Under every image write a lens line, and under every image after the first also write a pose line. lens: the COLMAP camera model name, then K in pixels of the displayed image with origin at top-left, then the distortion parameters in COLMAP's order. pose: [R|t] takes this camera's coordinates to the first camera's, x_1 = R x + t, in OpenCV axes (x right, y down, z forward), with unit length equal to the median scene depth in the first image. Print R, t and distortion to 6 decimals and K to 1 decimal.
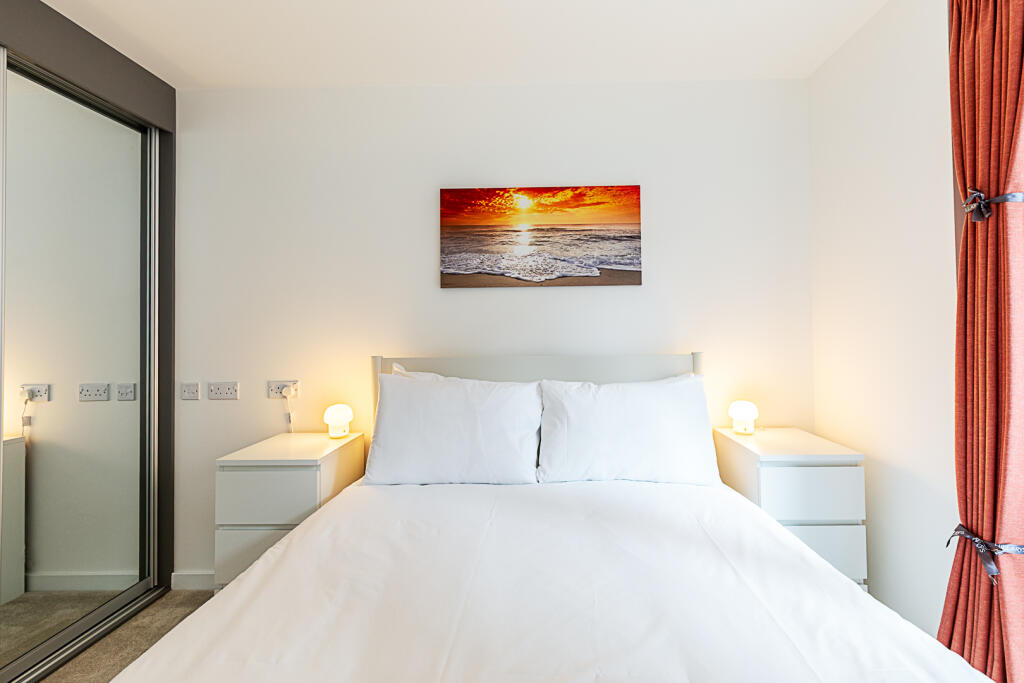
lens RADIAL K [[462.9, 0, 515.2], [0, 462.9, 318.9], [0, 0, 1]] dist [0.000126, 0.000045]
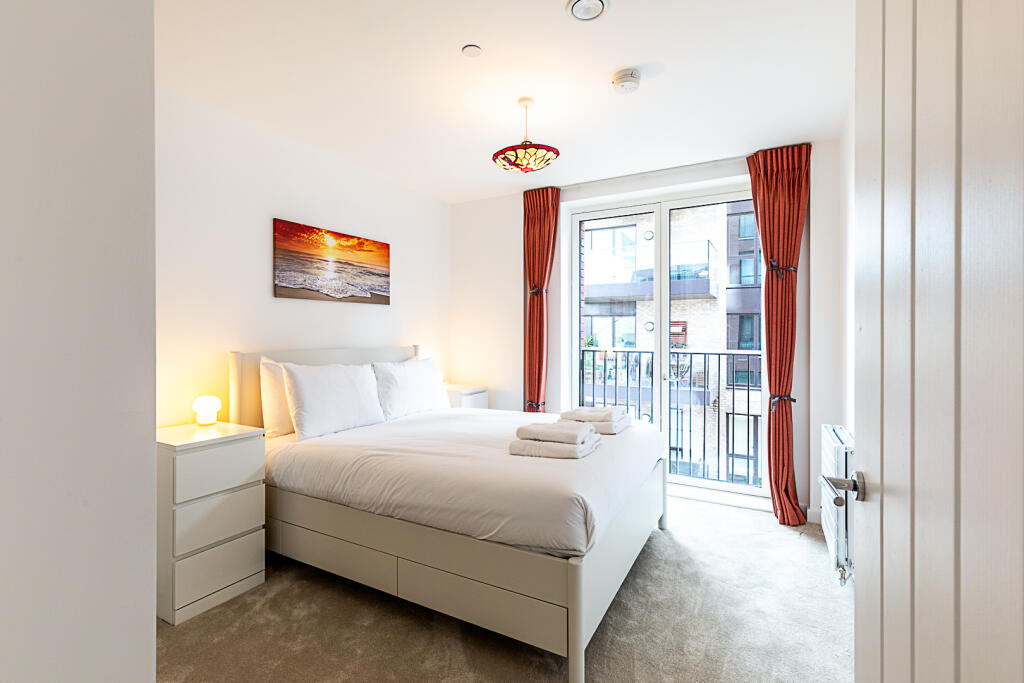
lens RADIAL K [[462.9, 0, 515.2], [0, 462.9, 318.9], [0, 0, 1]] dist [0.000126, 0.000045]
pose [[0.478153, 0.038004, 0.877454, -0.952014], [-0.029348, 0.999197, -0.027284, 0.008273], [-0.877786, -0.012706, 0.478884, -0.180451]]
